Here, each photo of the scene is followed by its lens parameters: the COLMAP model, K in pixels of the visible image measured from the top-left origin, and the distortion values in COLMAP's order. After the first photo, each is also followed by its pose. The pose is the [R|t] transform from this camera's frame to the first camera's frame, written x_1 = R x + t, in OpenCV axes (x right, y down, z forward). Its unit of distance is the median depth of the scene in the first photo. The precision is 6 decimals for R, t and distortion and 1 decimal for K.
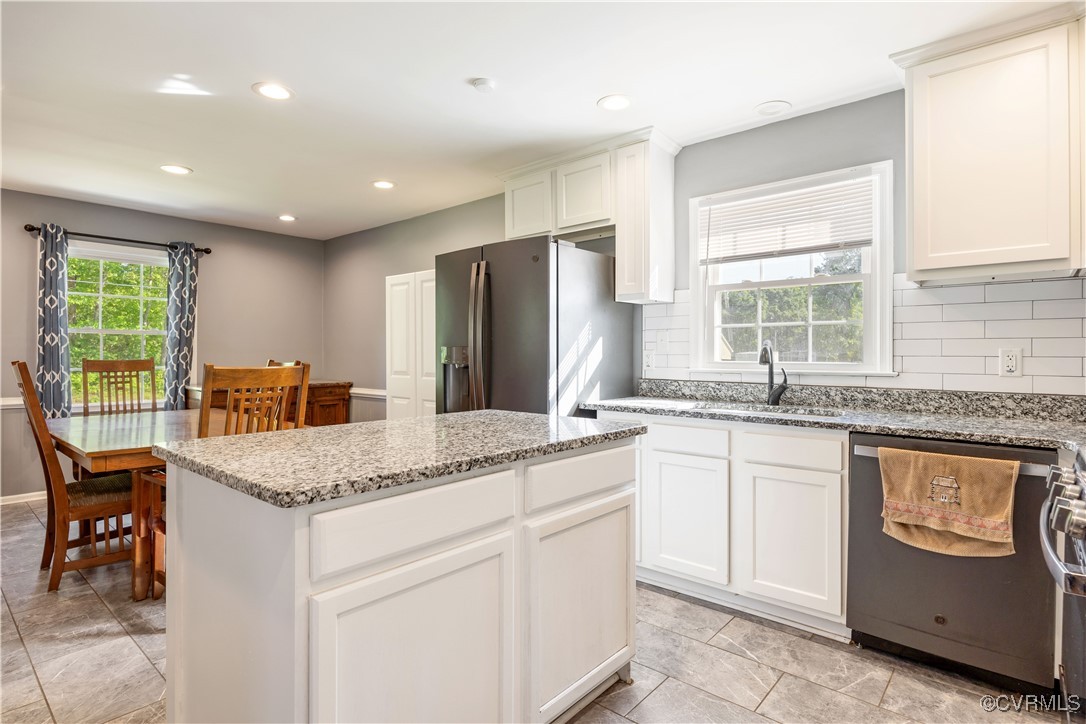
lens RADIAL K [[556.7, 0, 533.3], [0, 556.7, 353.4], [0, 0, 1]] dist [-0.006723, -0.001683]
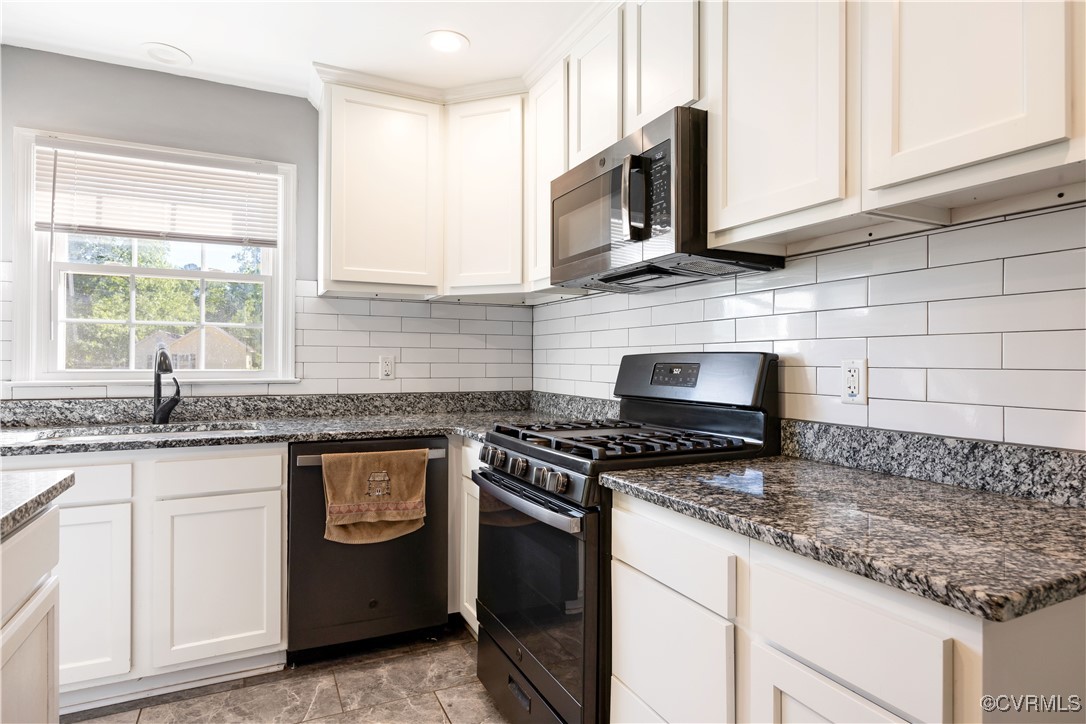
lens RADIAL K [[598.8, 0, 539.7], [0, 598.8, 357.3], [0, 0, 1]] dist [0.001462, -0.001212]
pose [[0.383843, 0.005060, 0.923385, -0.180539], [-0.004489, 0.999983, -0.003613, -0.002606], [-0.923388, -0.002758, 0.383859, 0.187650]]
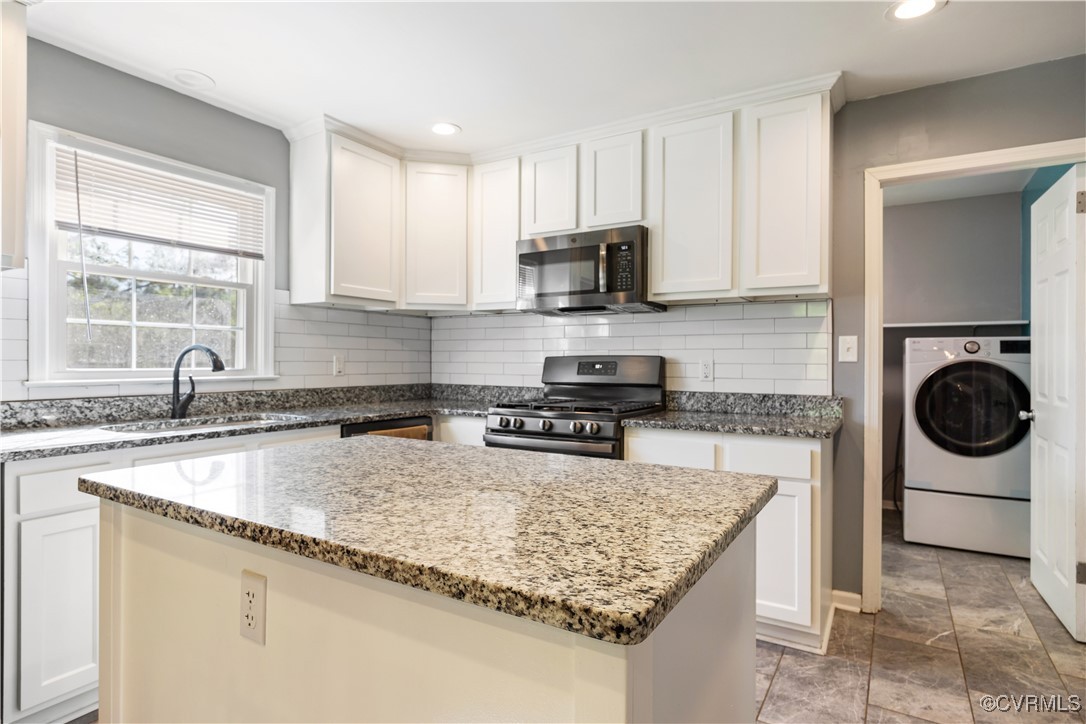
lens RADIAL K [[598.8, 0, 536.8], [0, 598.8, 361.8], [0, 0, 1]] dist [0.001462, -0.001212]
pose [[-0.183559, -0.005194, 0.982995, -0.674574], [-0.005917, 0.999974, 0.004179, -0.003175], [-0.982991, -0.005049, -0.183584, 0.716166]]
